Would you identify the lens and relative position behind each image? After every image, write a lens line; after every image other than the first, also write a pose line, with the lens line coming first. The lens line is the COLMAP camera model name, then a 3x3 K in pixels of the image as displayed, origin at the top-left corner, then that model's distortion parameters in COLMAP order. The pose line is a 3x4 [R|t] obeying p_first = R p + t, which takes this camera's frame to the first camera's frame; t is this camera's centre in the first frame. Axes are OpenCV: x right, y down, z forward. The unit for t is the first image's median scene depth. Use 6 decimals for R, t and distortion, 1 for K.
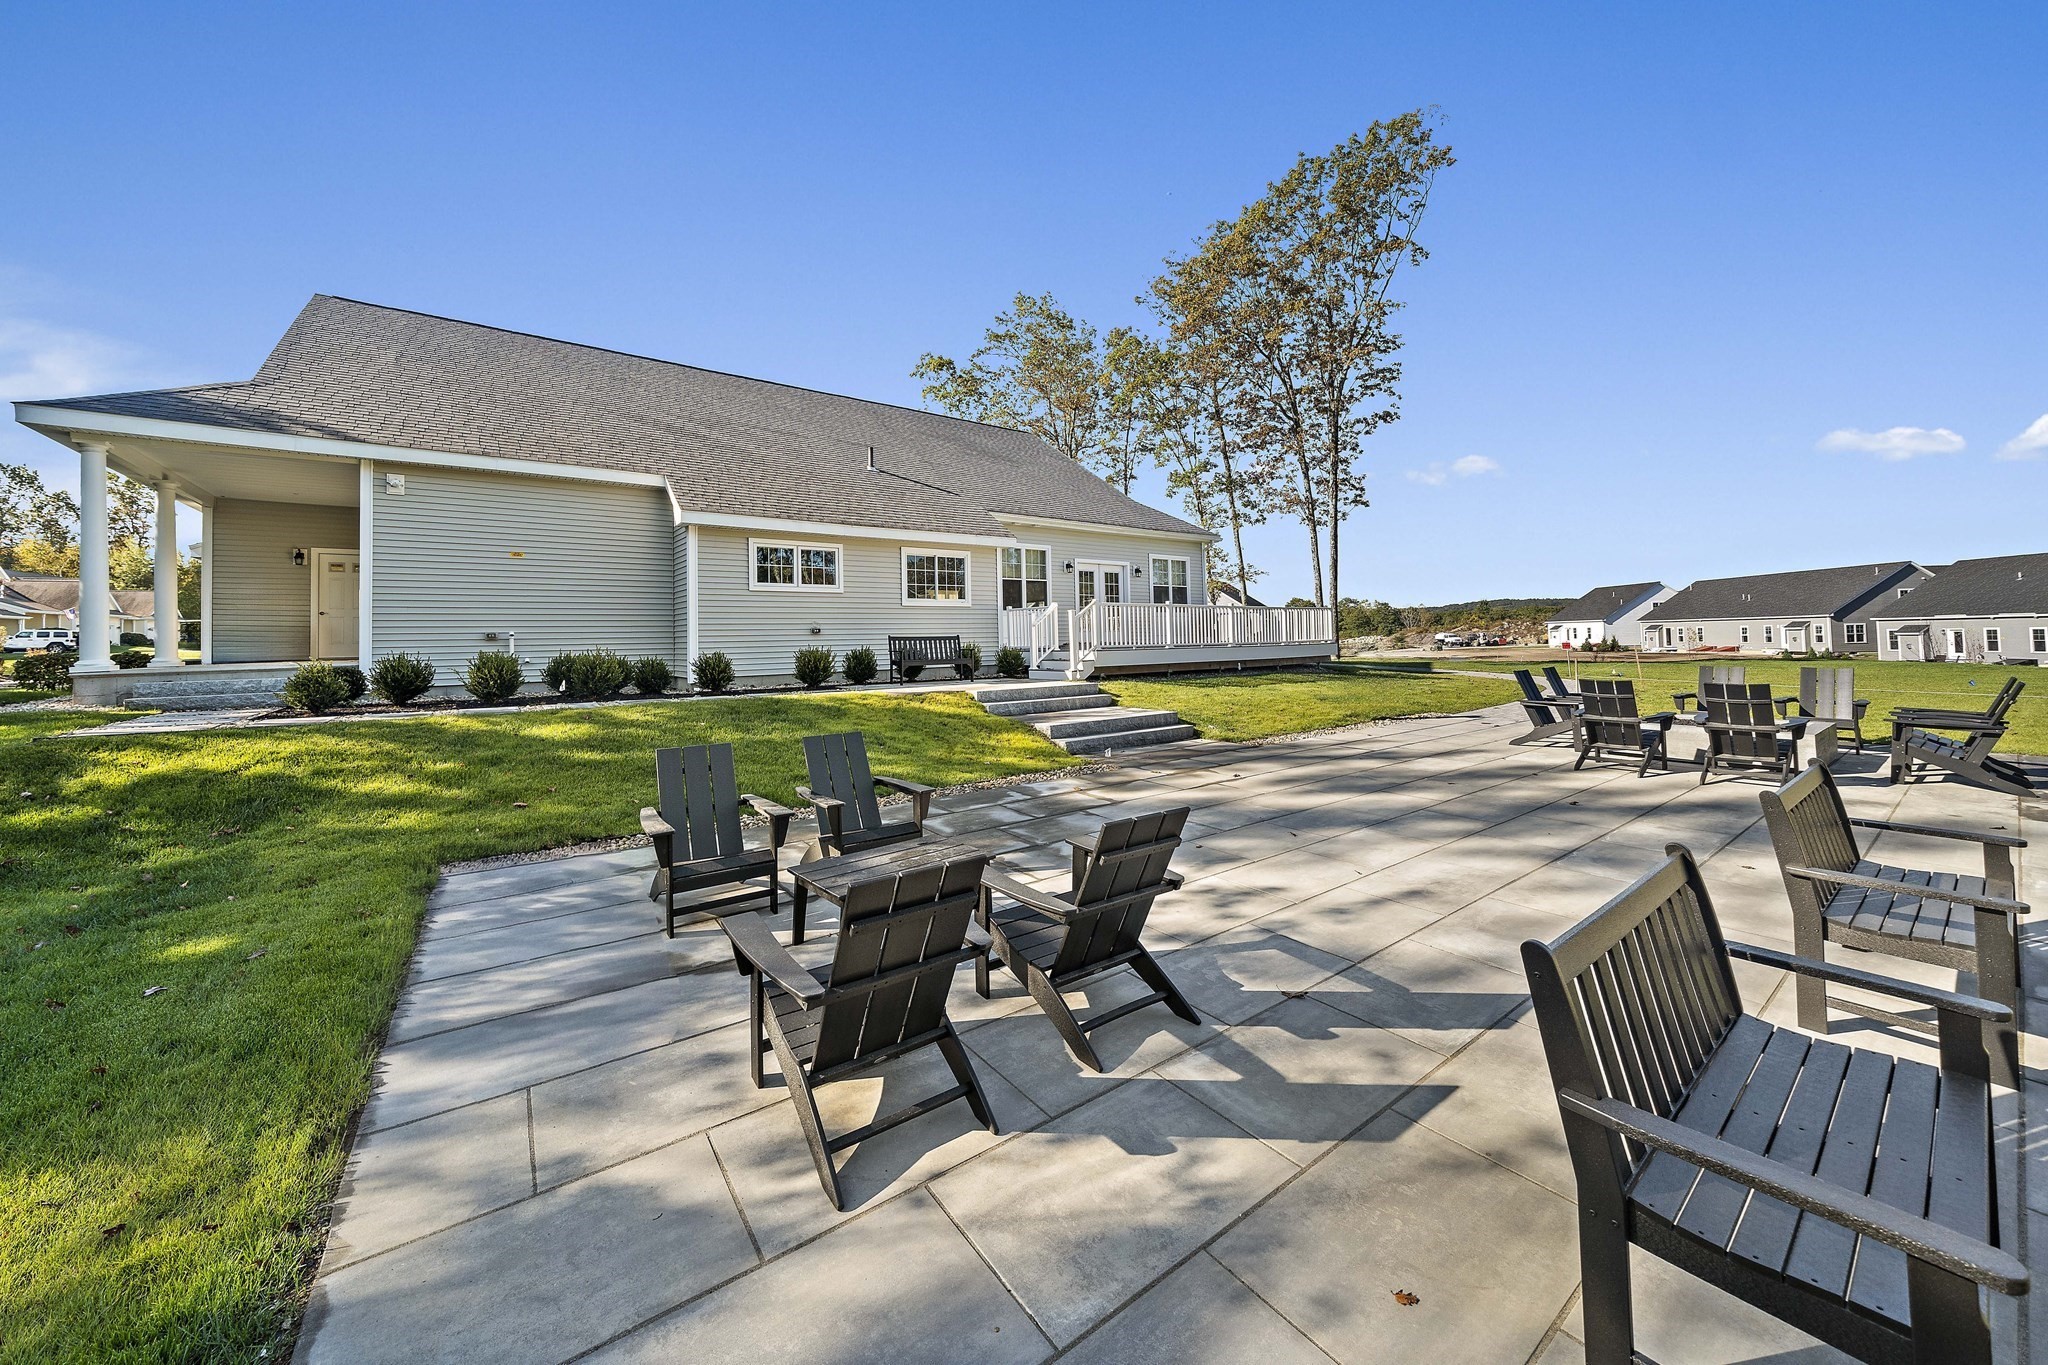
lens RADIAL K [[711.5, 0, 1042.1], [0, 711.5, 610.3], [0, 0, 1]] dist [-0.002457, -0.000263]
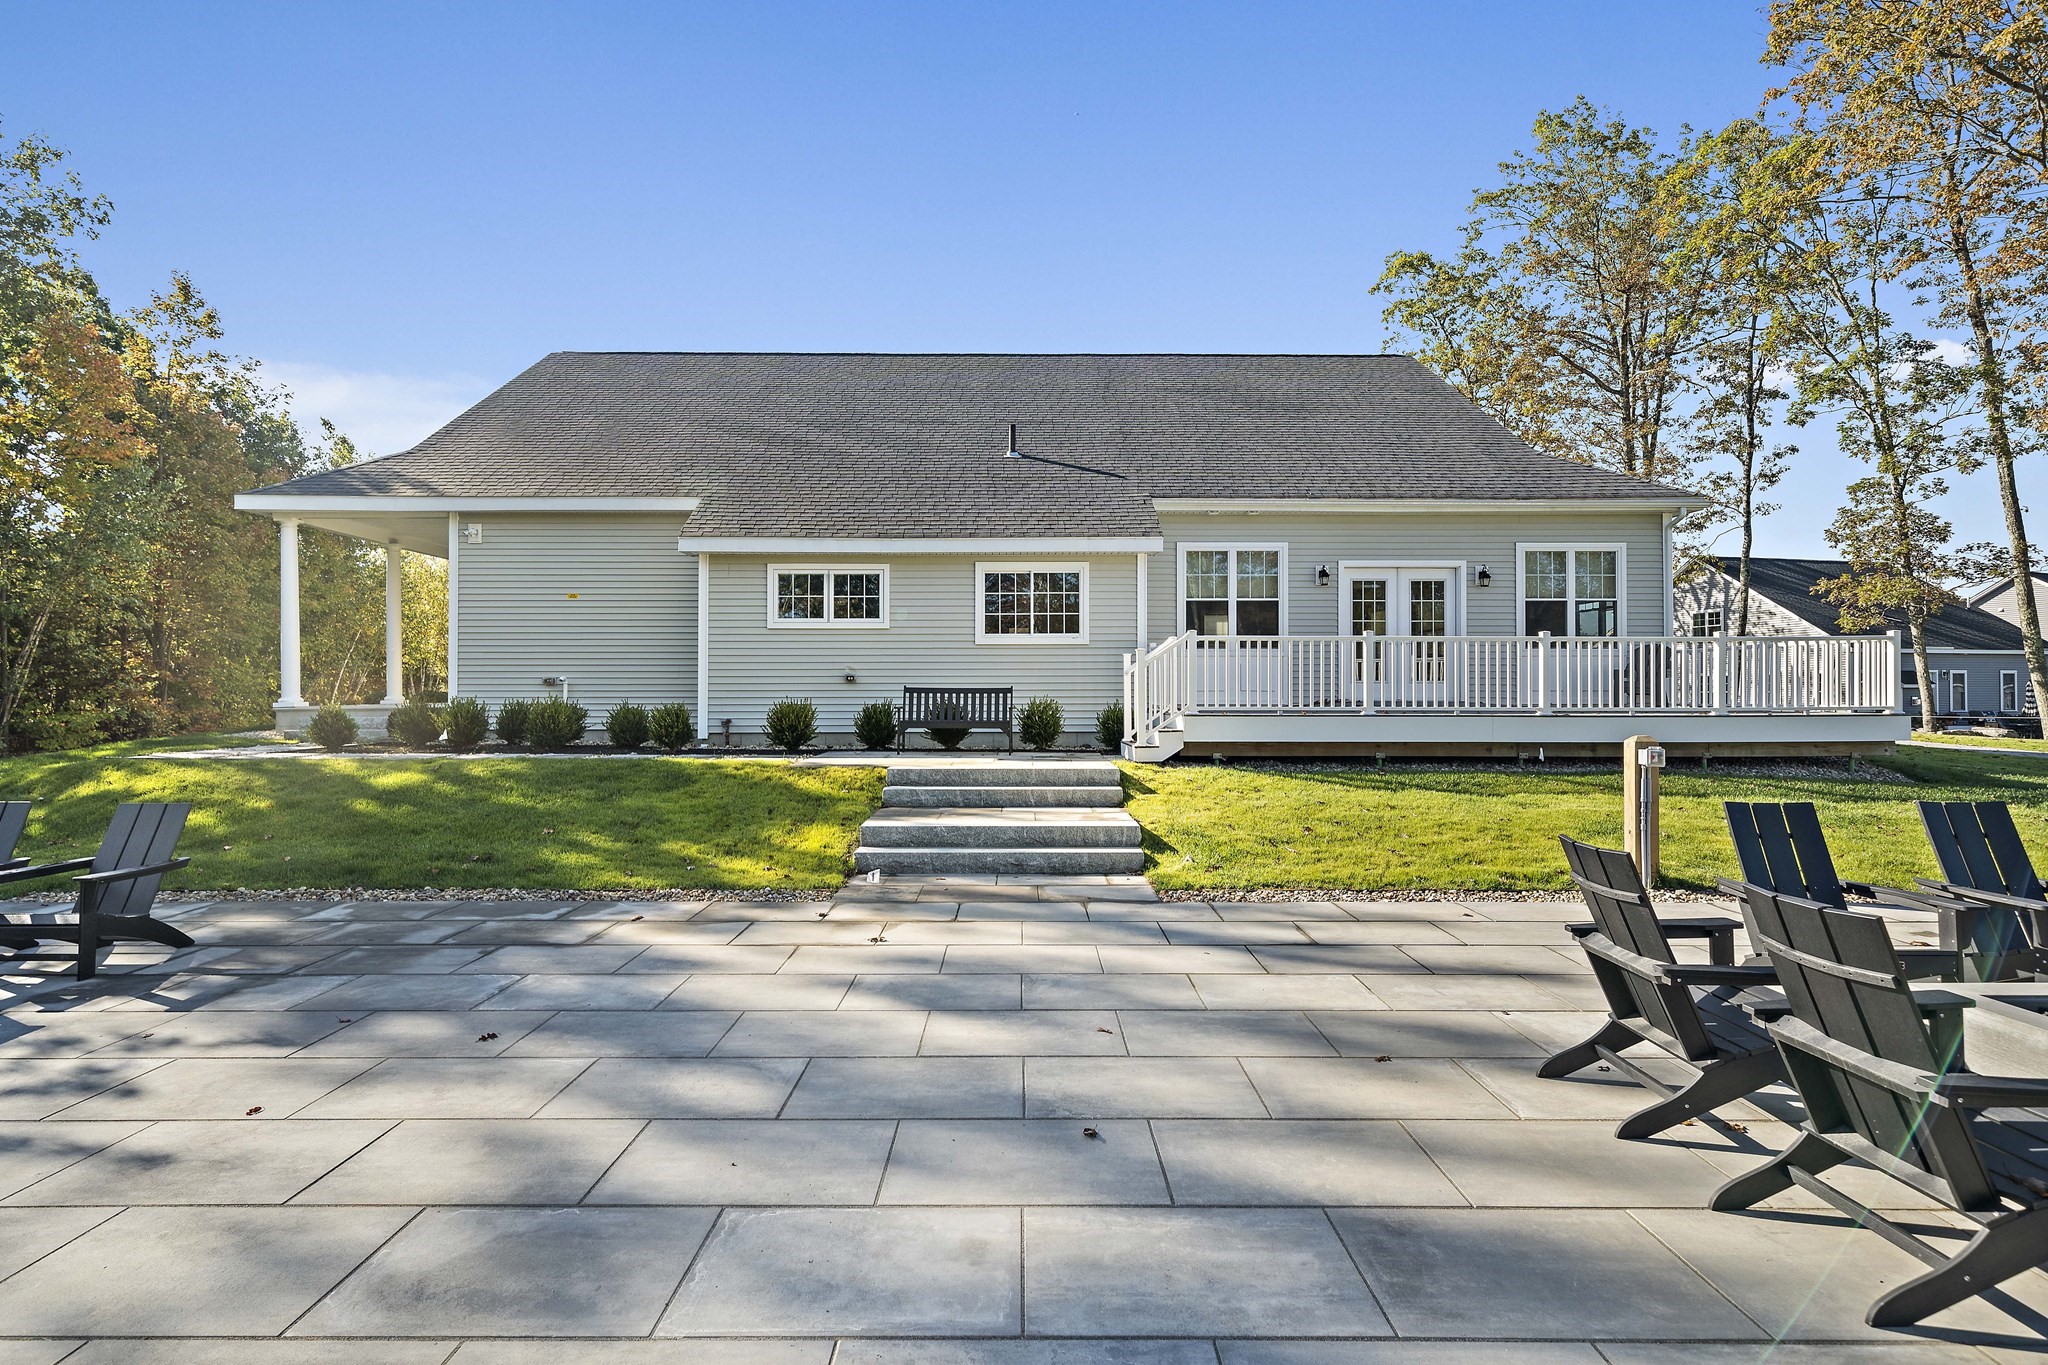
lens RADIAL K [[985.7, 0, 1016.0], [0, 985.7, 688.4], [0, 0, 1]] dist [0.004345, -0.002628]
pose [[0.811273, 0.015595, -0.584460, 0.157941], [0.009502, 0.999160, 0.039851, -0.000424], [0.584591, -0.037884, 0.810443, 0.079850]]
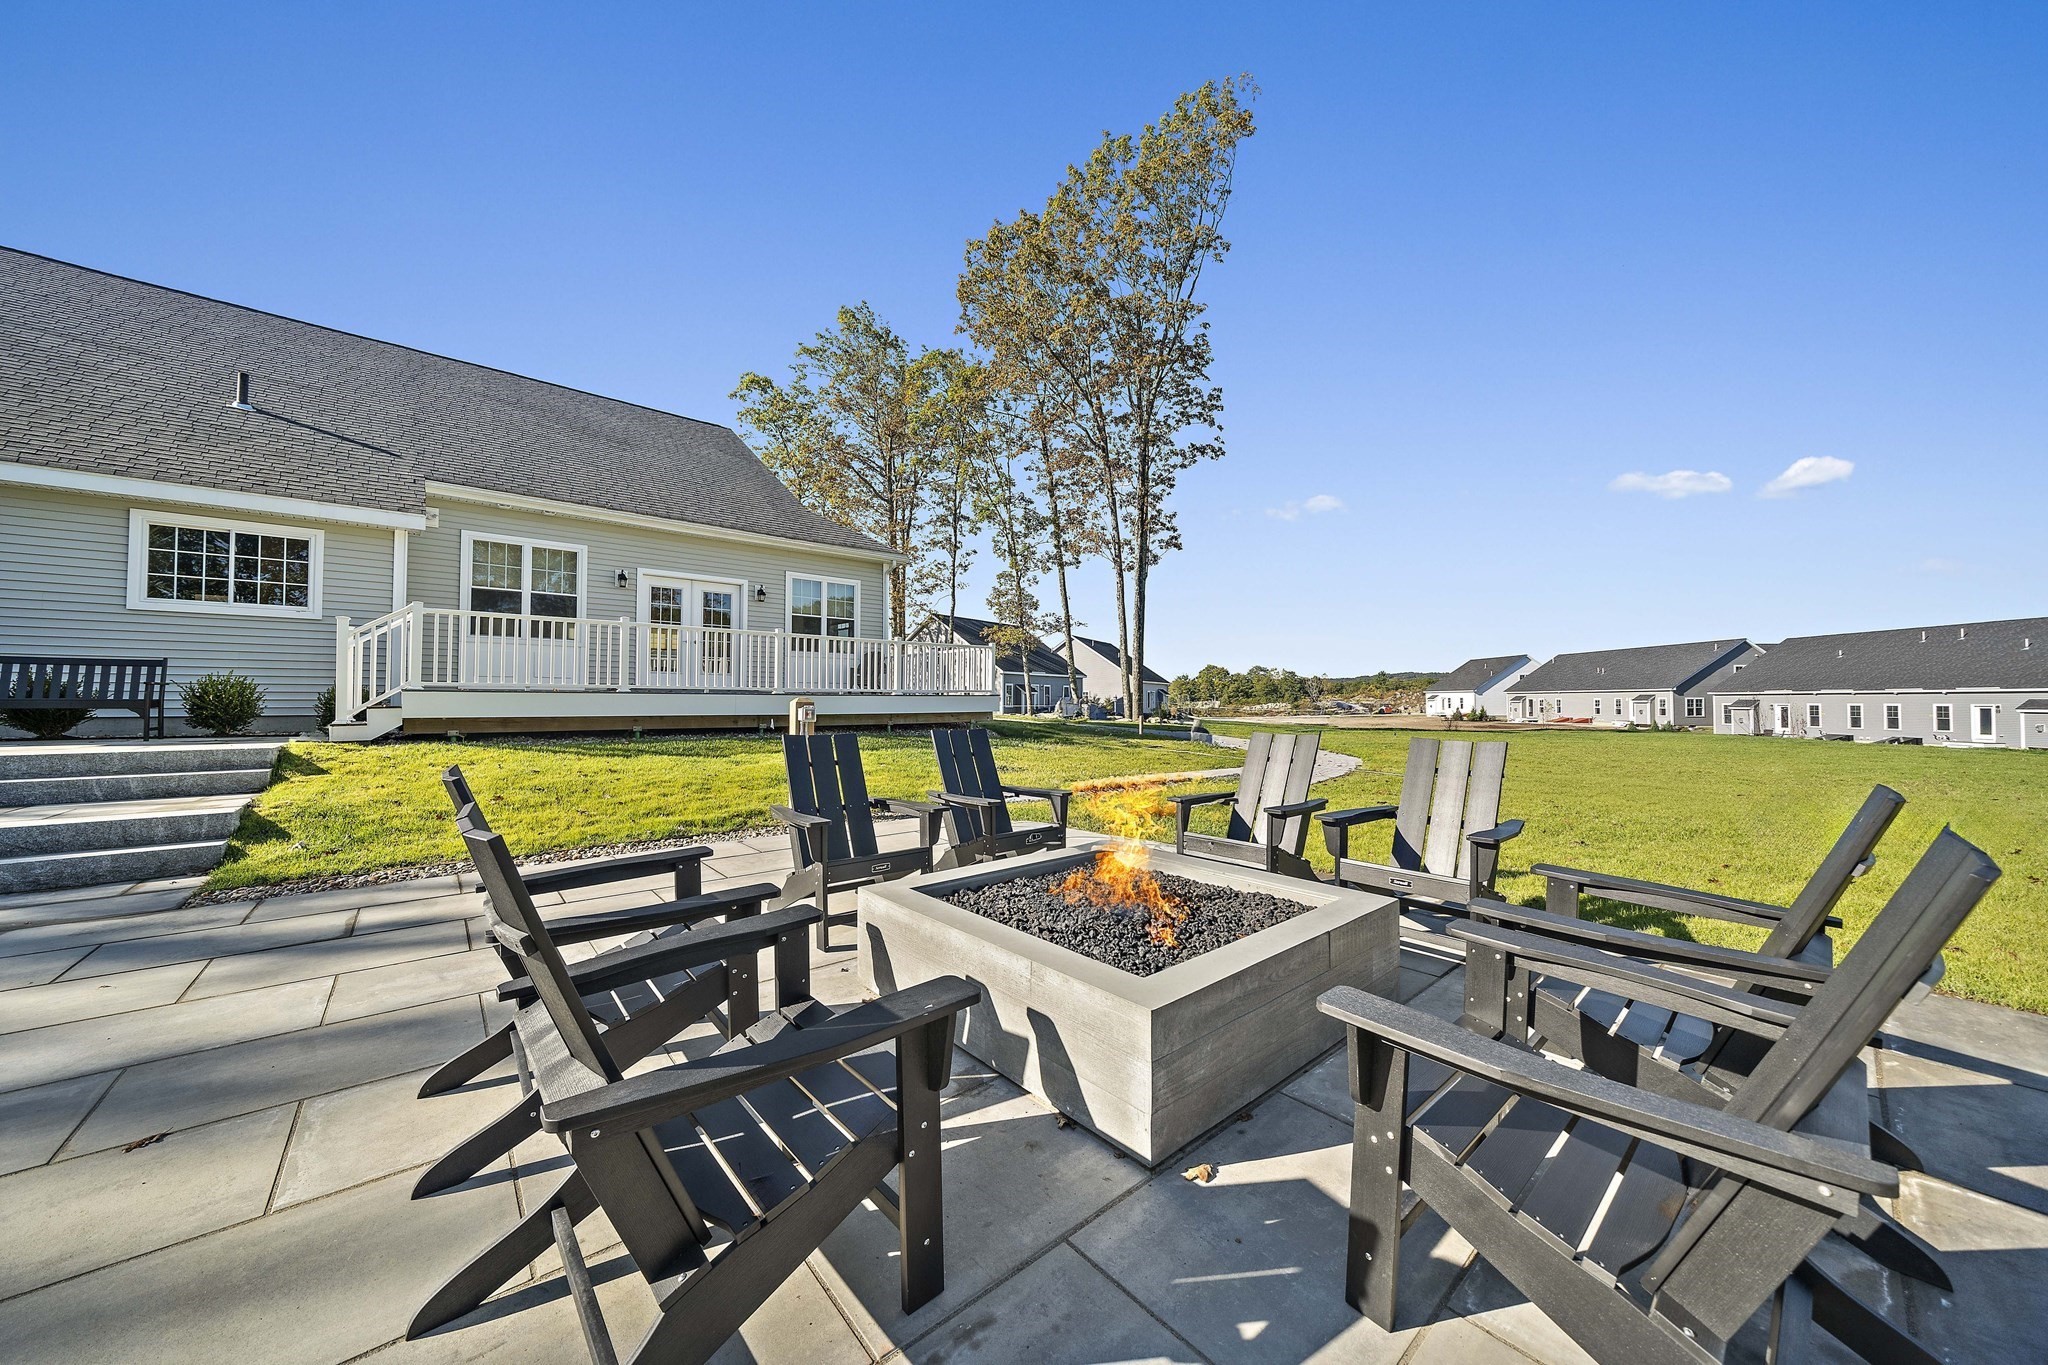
lens RADIAL K [[711.5, 0, 1015.4], [0, 711.5, 682.3], [0, 0, 1]] dist [-0.002457, -0.000263]
pose [[0.996174, 0.022436, 0.084465, 0.181666], [-0.023777, 0.999606, 0.014910, 0.010532], [-0.084097, -0.016862, 0.996315, 0.133561]]
